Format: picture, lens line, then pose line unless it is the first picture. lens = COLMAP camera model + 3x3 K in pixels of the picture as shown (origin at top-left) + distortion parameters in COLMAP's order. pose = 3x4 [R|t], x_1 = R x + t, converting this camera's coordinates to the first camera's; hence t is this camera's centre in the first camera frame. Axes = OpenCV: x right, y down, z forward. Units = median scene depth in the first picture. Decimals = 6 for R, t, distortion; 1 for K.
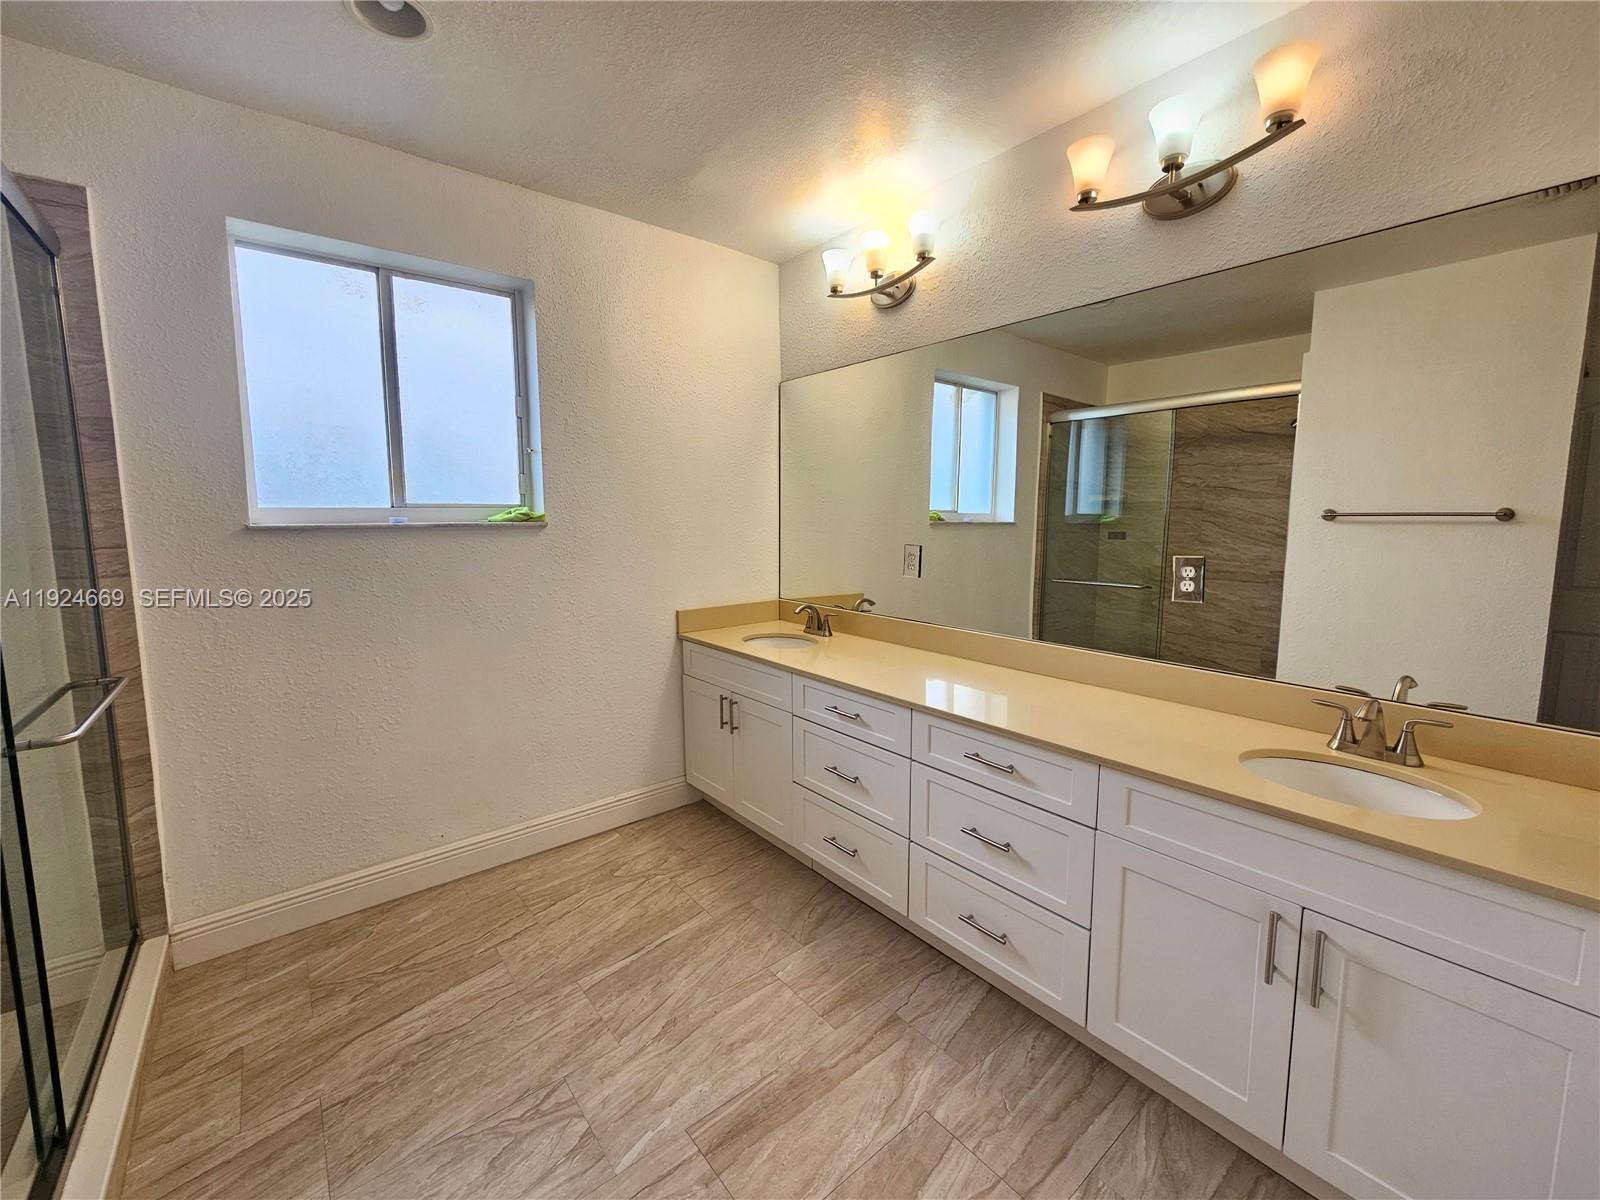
lens RADIAL K [[661.7, 0, 795.2], [0, 661.7, 597.8], [0, 0, 1]] dist [-0.004197, 0.001573]
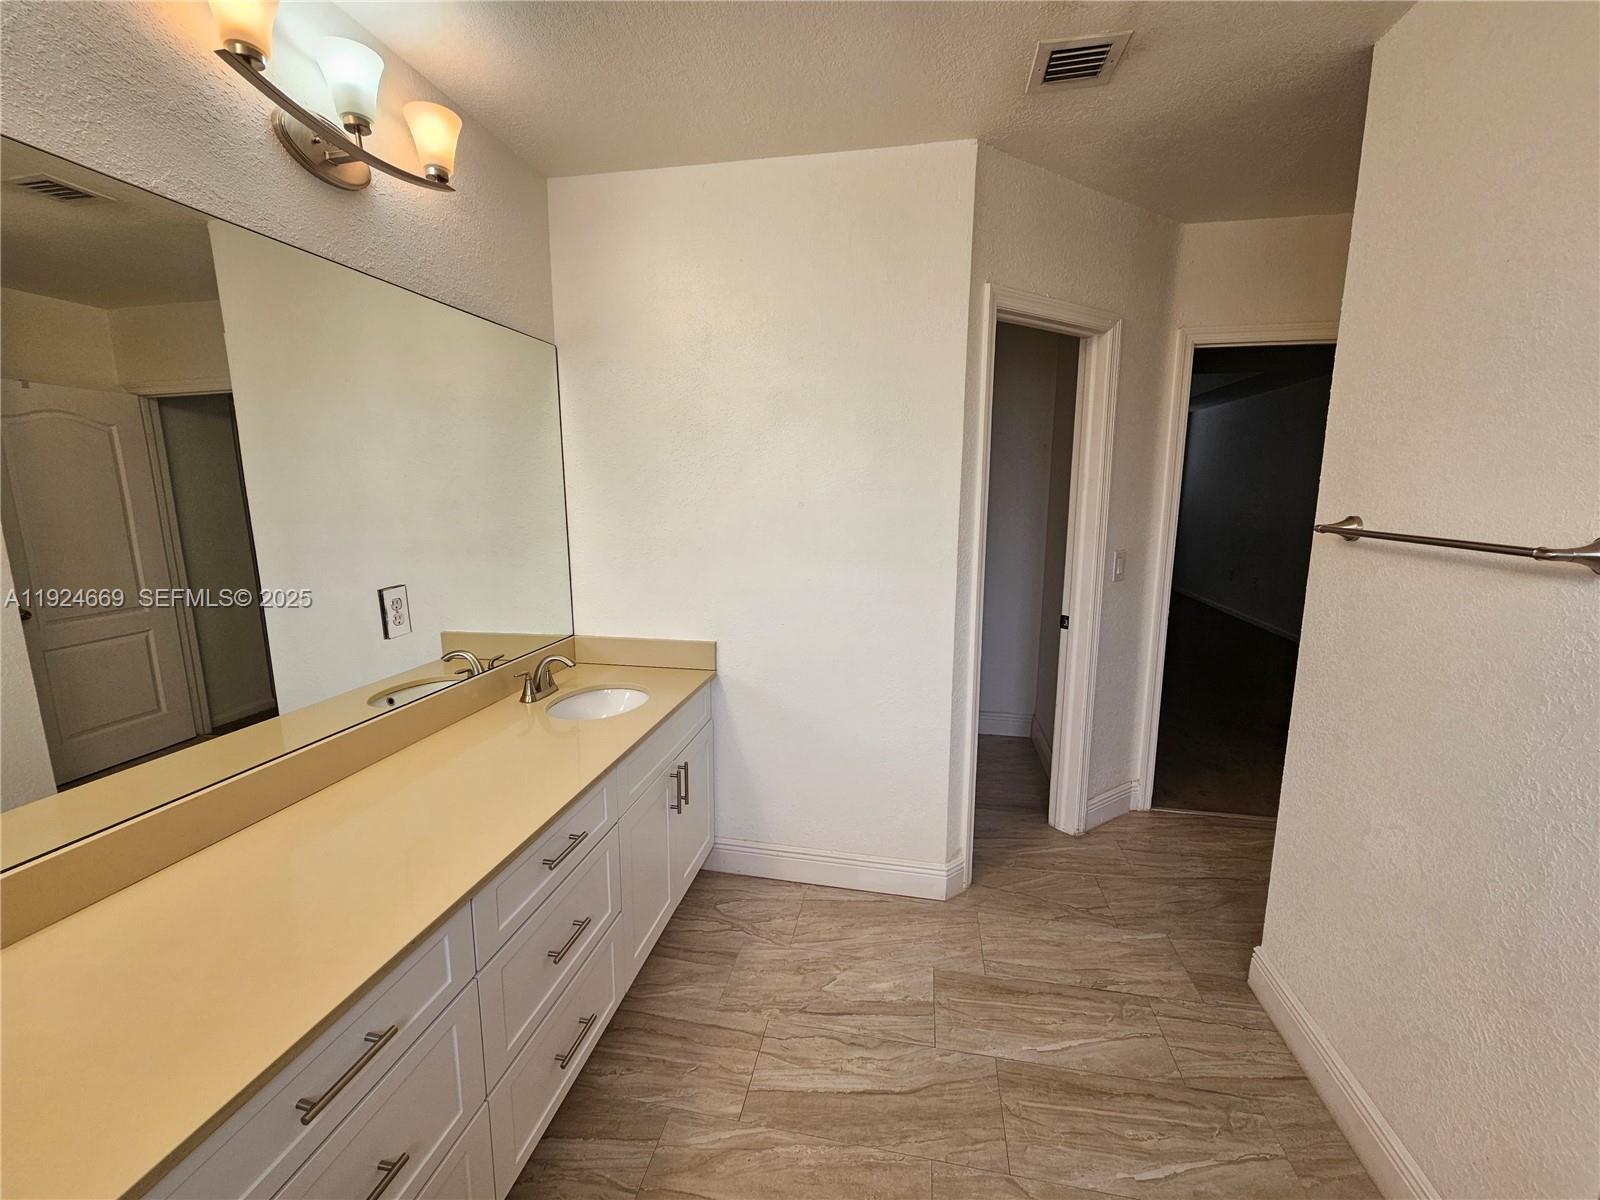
lens RADIAL K [[661.7, 0, 793.0], [0, 661.7, 592.8], [0, 0, 1]] dist [-0.004197, 0.001573]
pose [[-0.639806, -0.120990, 0.758953, -0.548712], [0.104372, 0.964702, 0.241776, -0.266489], [-0.761416, 0.233903, -0.604594, 1.381835]]
